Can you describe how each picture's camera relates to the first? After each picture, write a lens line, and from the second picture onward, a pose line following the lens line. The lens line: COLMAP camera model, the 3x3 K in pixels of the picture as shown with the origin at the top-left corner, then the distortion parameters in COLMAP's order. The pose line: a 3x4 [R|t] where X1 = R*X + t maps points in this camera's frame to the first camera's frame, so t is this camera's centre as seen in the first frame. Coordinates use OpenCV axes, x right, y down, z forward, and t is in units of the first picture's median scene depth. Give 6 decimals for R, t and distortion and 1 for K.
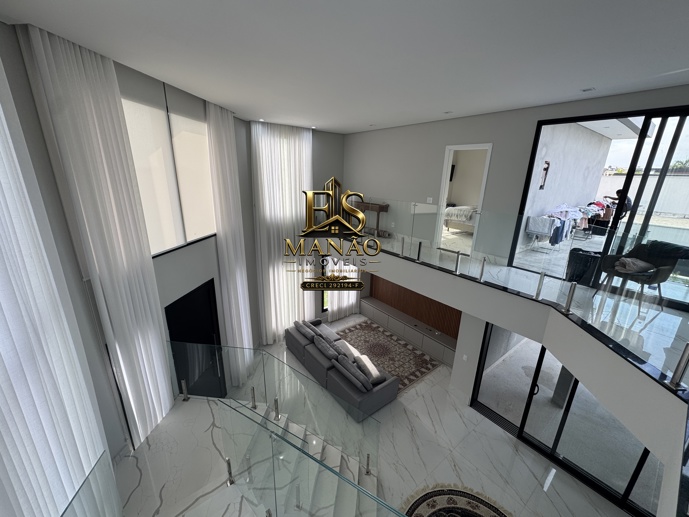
lens RADIAL K [[276.2, 0, 344.5], [0, 276.2, 258.5], [0, 0, 1]] dist [-0.003990, -0.000073]
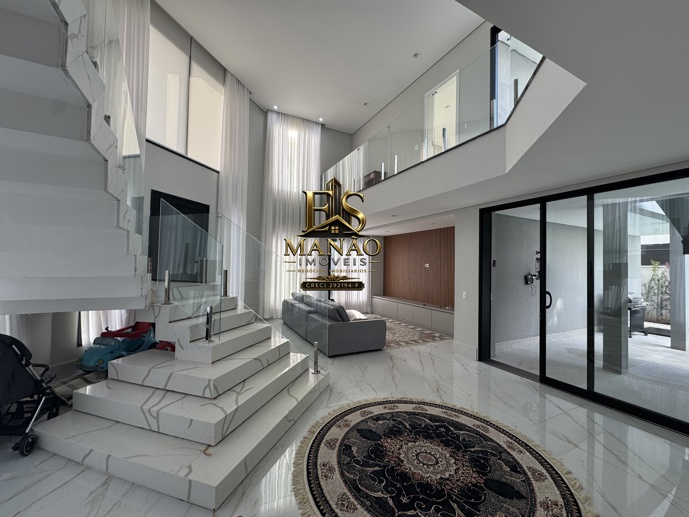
lens RADIAL K [[276.2, 0, 344.5], [0, 276.2, 258.5], [0, 0, 1]] dist [-0.003990, -0.000073]
pose [[0.981423, -0.012700, -0.191435, 0.209039], [-0.049287, 0.947631, -0.315541, 0.461924], [0.185417, 0.319114, 0.929401, 0.108901]]
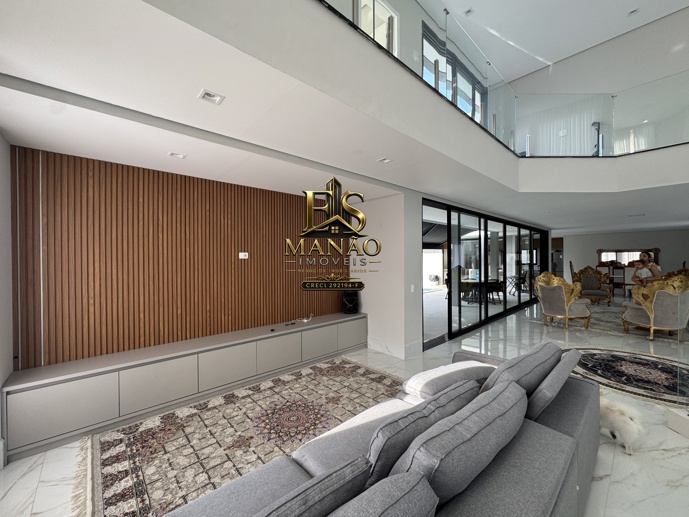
lens RADIAL K [[275.9, 0, 344.5], [0, 275.9, 258.5], [0, 0, 1]] dist [-0.008478, 0.000288]
pose [[-0.079988, -0.029854, 0.996349, -0.243252], [0.292424, 0.954869, 0.052087, 0.165246], [-0.952938, 0.295522, -0.067648, 1.035947]]
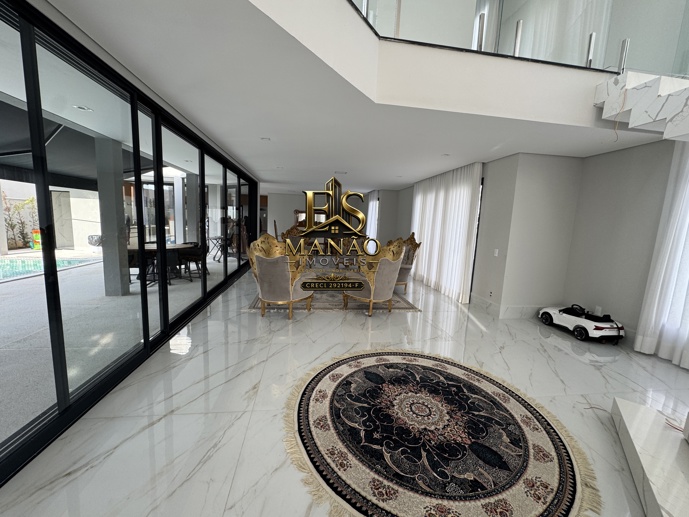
lens RADIAL K [[276.2, 0, 344.5], [0, 276.2, 258.5], [0, 0, 1]] dist [-0.003990, -0.000073]
pose [[-0.864676, -0.134726, 0.483926, 0.184181], [0.076193, 0.917041, 0.391448, 0.285046], [-0.496518, 0.375347, -0.782678, 0.734510]]
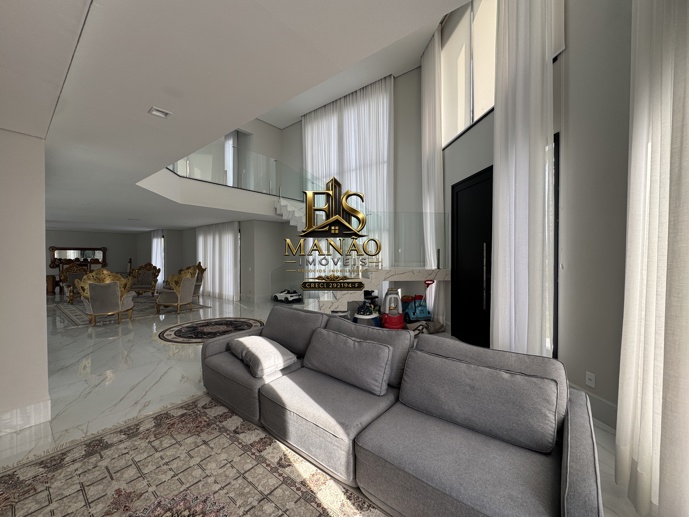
lens RADIAL K [[276.2, 0, 344.5], [0, 276.2, 258.5], [0, 0, 1]] dist [-0.003990, -0.000073]
pose [[-0.973078, -0.022863, -0.229337, 0.058065], [-0.090336, 0.953281, 0.288260, 0.106273], [0.212032, 0.301217, -0.929683, 1.290973]]
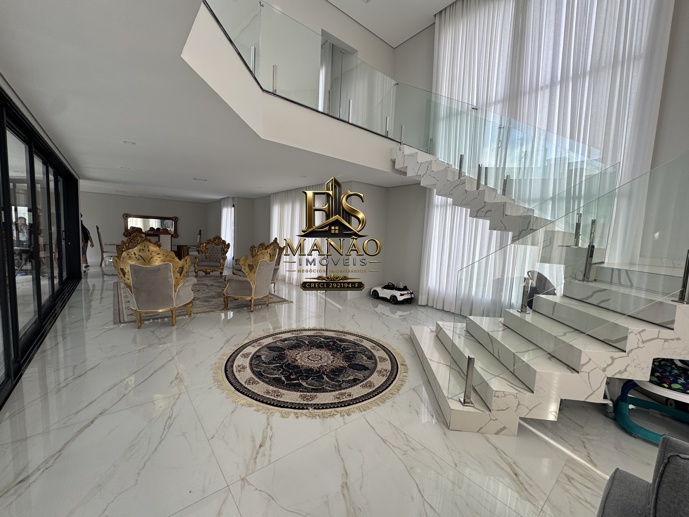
lens RADIAL K [[276.2, 0, 344.5], [0, 276.2, 258.5], [0, 0, 1]] dist [-0.003990, -0.000073]
pose [[-0.996871, -0.068659, -0.039171, 0.218908], [-0.078331, 0.924587, 0.372831, 0.241672], [0.010619, 0.374732, -0.927072, 0.880146]]
